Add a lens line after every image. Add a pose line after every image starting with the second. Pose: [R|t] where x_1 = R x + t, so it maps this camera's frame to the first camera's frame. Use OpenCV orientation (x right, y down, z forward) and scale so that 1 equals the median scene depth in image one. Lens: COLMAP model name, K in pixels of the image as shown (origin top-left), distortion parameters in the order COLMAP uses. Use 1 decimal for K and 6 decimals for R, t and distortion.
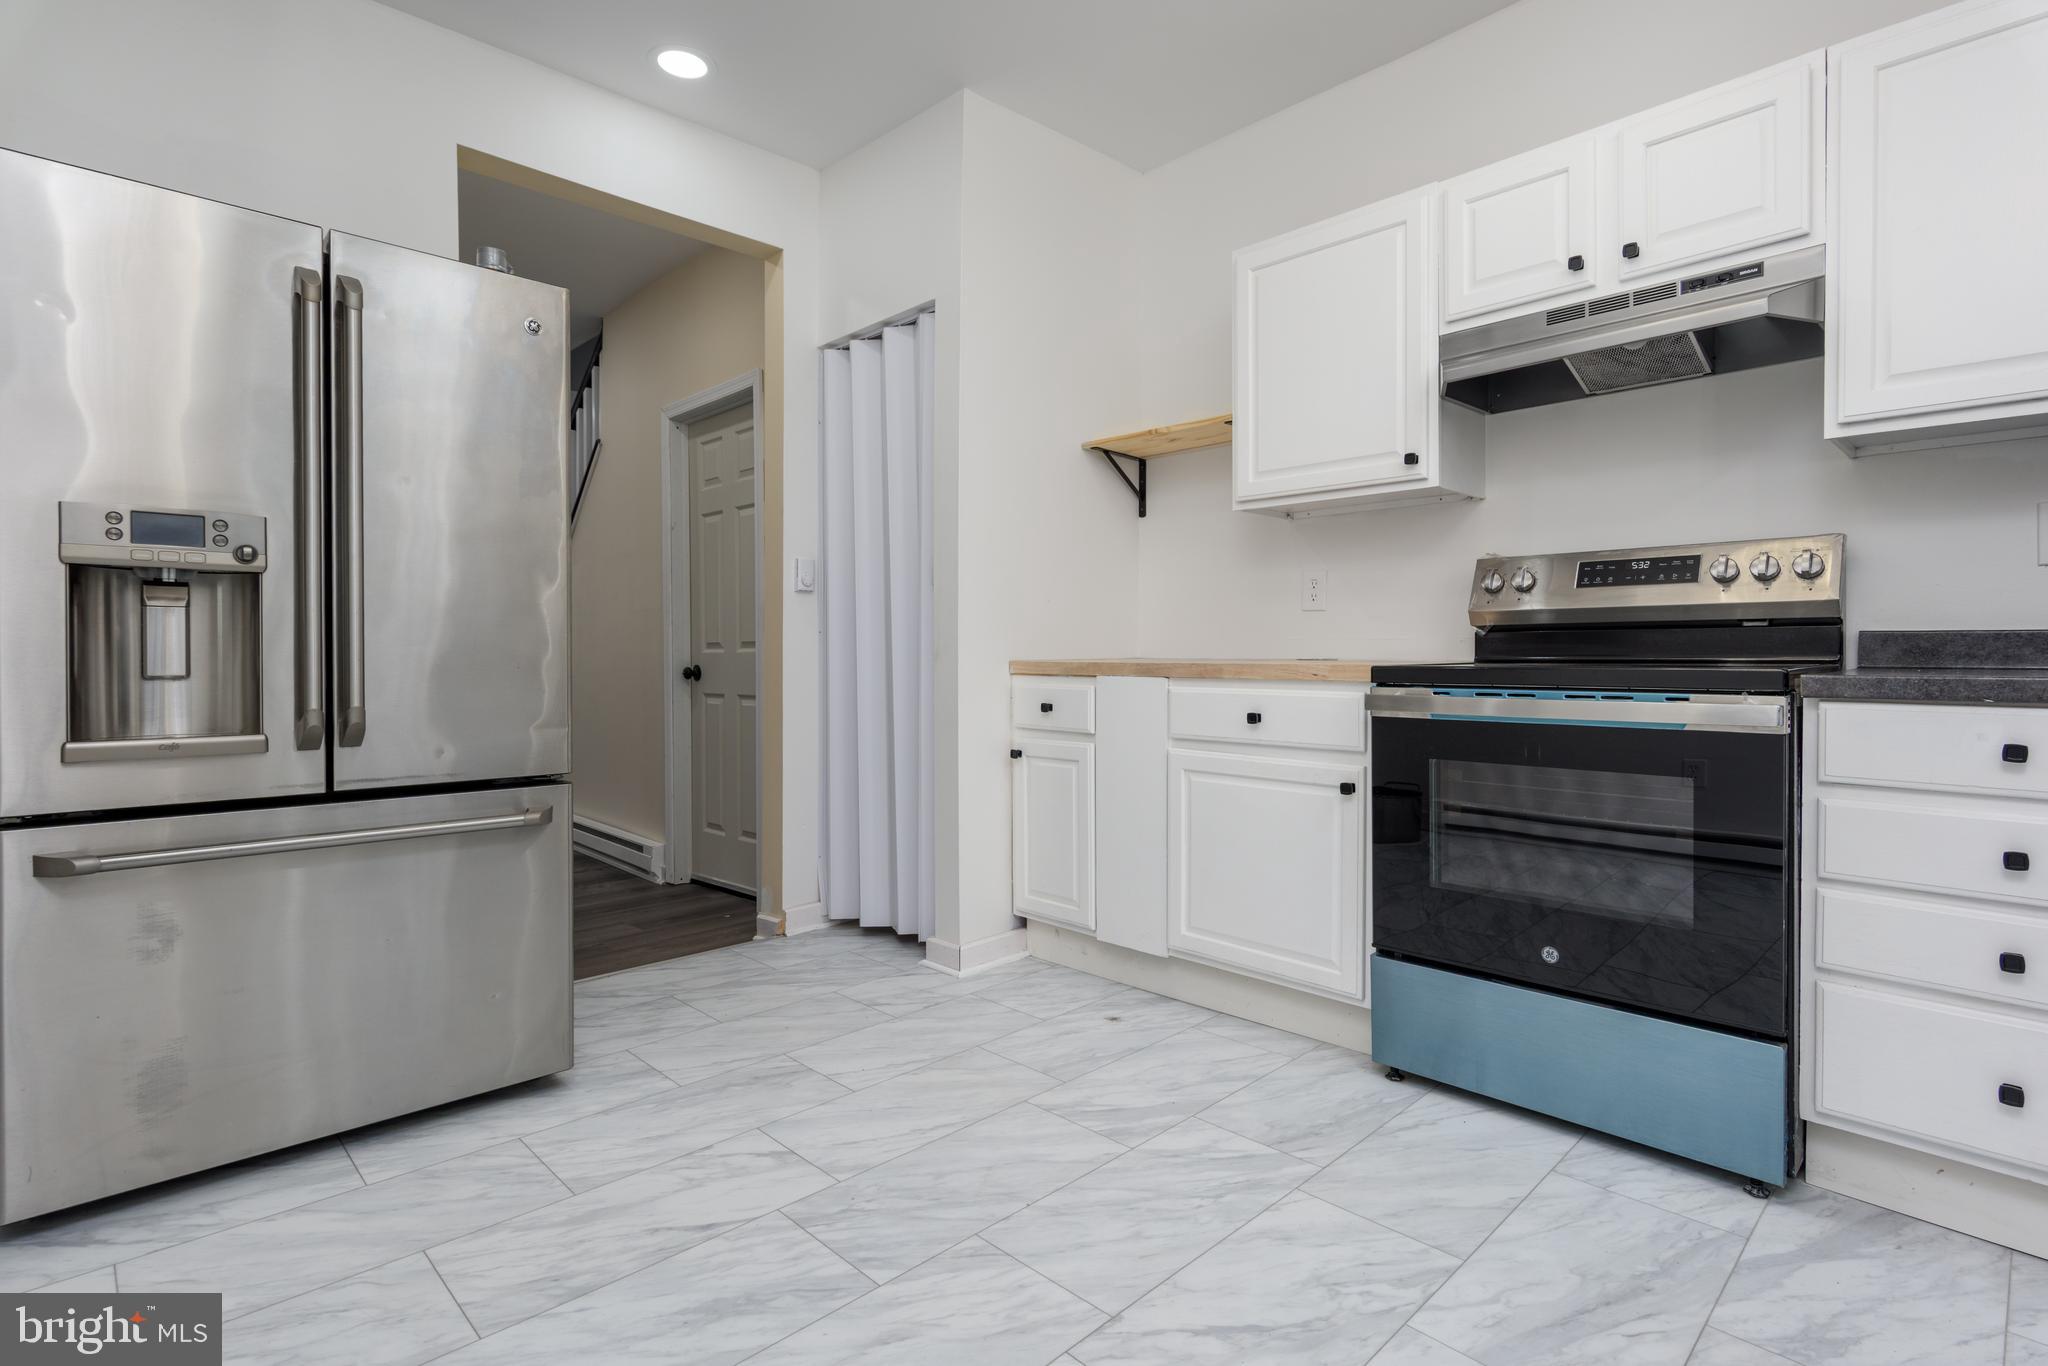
lens RADIAL K [[1002.6, 0, 1023.3], [0, 1002.6, 664.3], [0, 0, 1]] dist [0.000816, 0.000878]
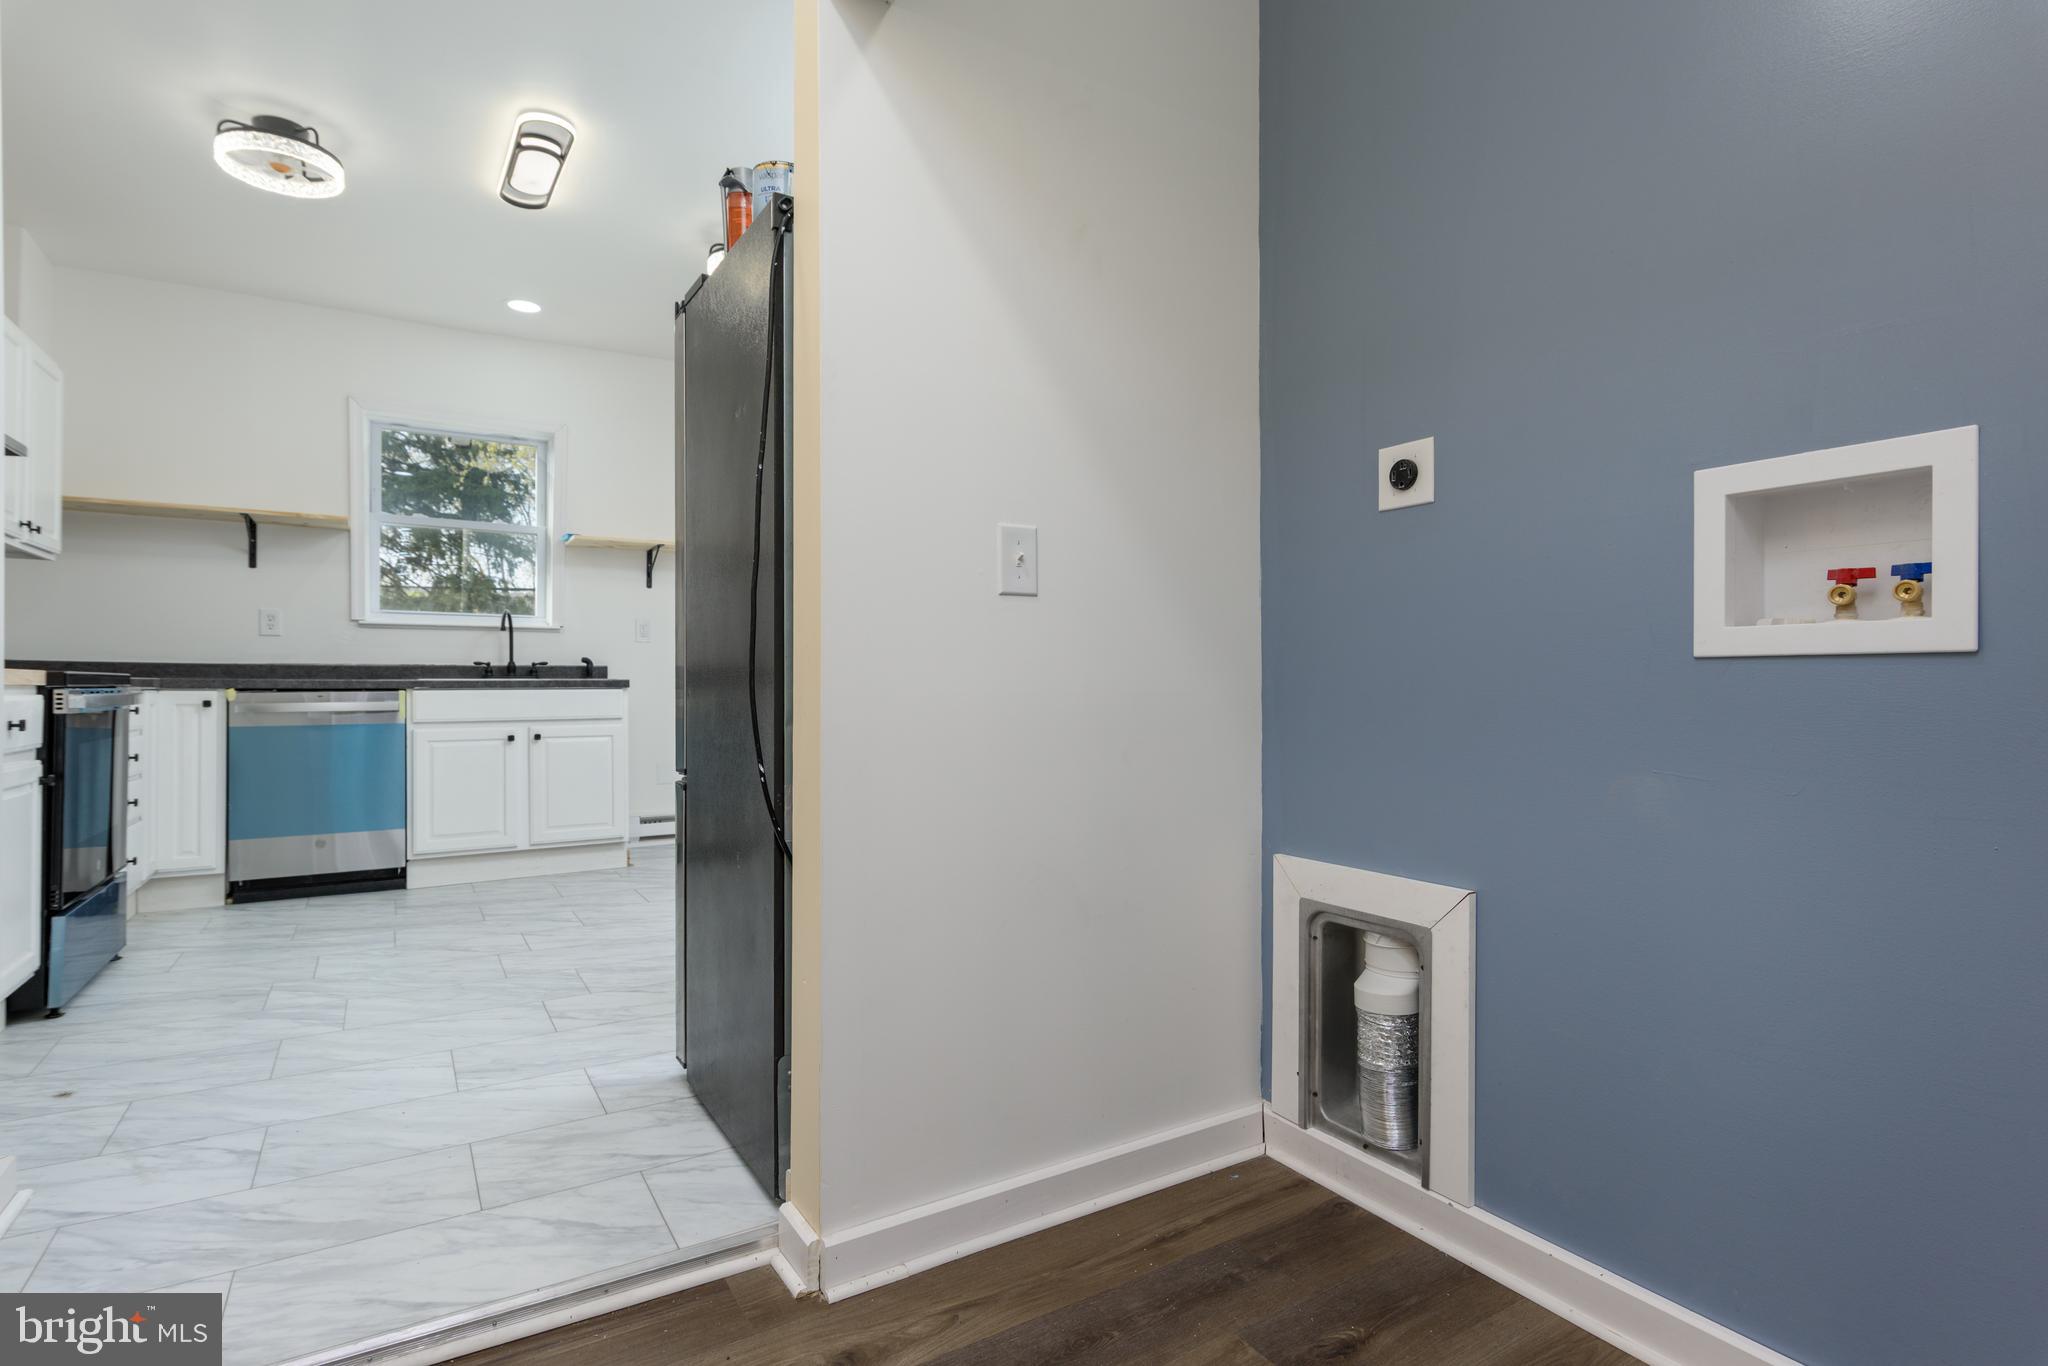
lens RADIAL K [[1012.7, 0, 1031.0], [0, 1012.7, 679.2], [0, 0, 1]] dist [-0.002434, -0.000503]
pose [[-0.978830, 0.002261, 0.204662, -1.052689], [0.003118, 0.999988, 0.003864, 0.009678], [-0.204651, 0.004420, -0.978825, 2.005989]]
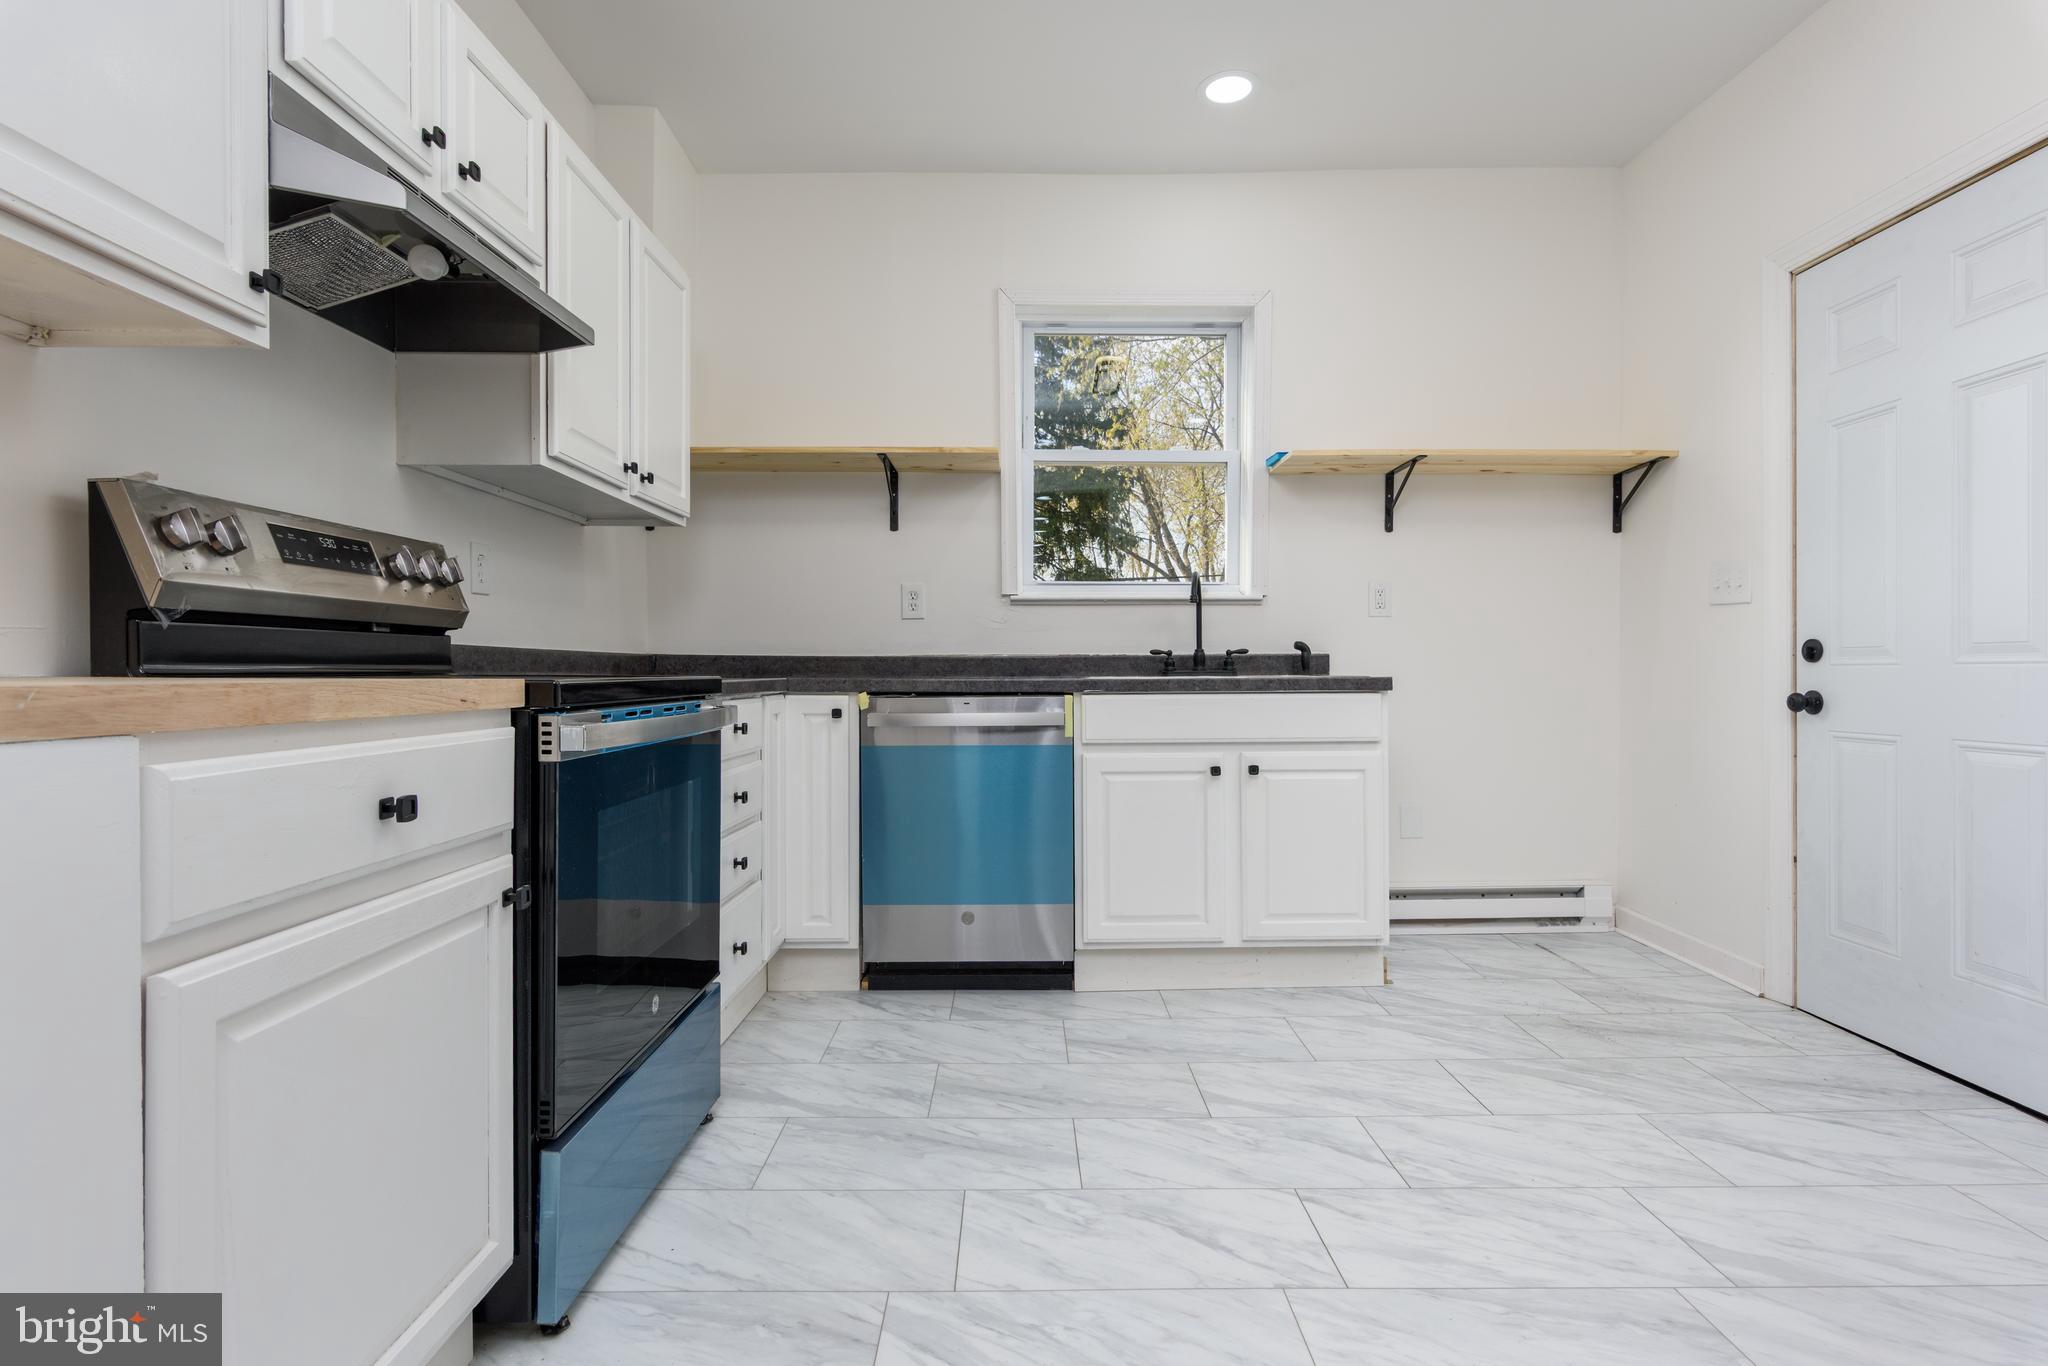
lens RADIAL K [[1012.7, 0, 1031.0], [0, 1012.7, 679.2], [0, 0, 1]] dist [-0.002434, -0.000503]
pose [[-0.725217, -0.005005, 0.688502, -0.298184], [0.008536, 0.999831, 0.016259, -0.006998], [-0.688468, 0.017668, -0.725052, 1.292218]]
